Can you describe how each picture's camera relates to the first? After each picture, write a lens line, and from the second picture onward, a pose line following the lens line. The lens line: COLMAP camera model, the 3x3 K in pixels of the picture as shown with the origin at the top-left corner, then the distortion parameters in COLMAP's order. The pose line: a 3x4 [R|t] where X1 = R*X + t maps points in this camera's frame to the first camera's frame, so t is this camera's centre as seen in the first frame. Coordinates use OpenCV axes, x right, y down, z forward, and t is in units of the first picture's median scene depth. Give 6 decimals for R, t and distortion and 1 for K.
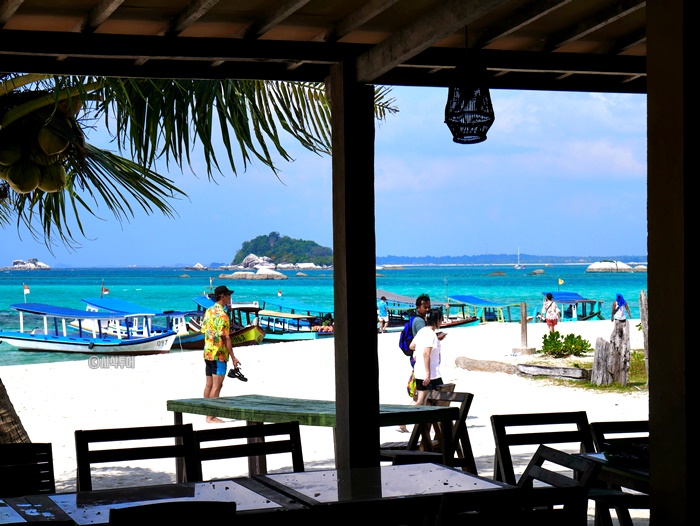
lens RADIAL K [[1709.8, 0, 345.9], [0, 1709.8, 268.8], [0, 0, 1]] dist [0.210912, 0.000000]
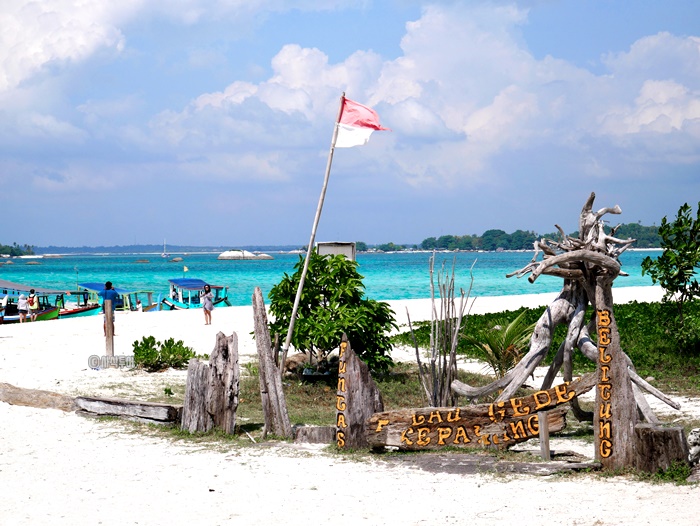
lens RADIAL K [[1392.3, 0, 349.9], [0, 1392.3, 263.0], [0, 0, 1]] dist [-0.100844, 0.000000]
pose [[0.973284, -0.004955, 0.229551, 0.081467], [0.003966, 0.999981, 0.004770, 0.001083], [-0.229570, -0.003732, 0.973285, 0.456111]]
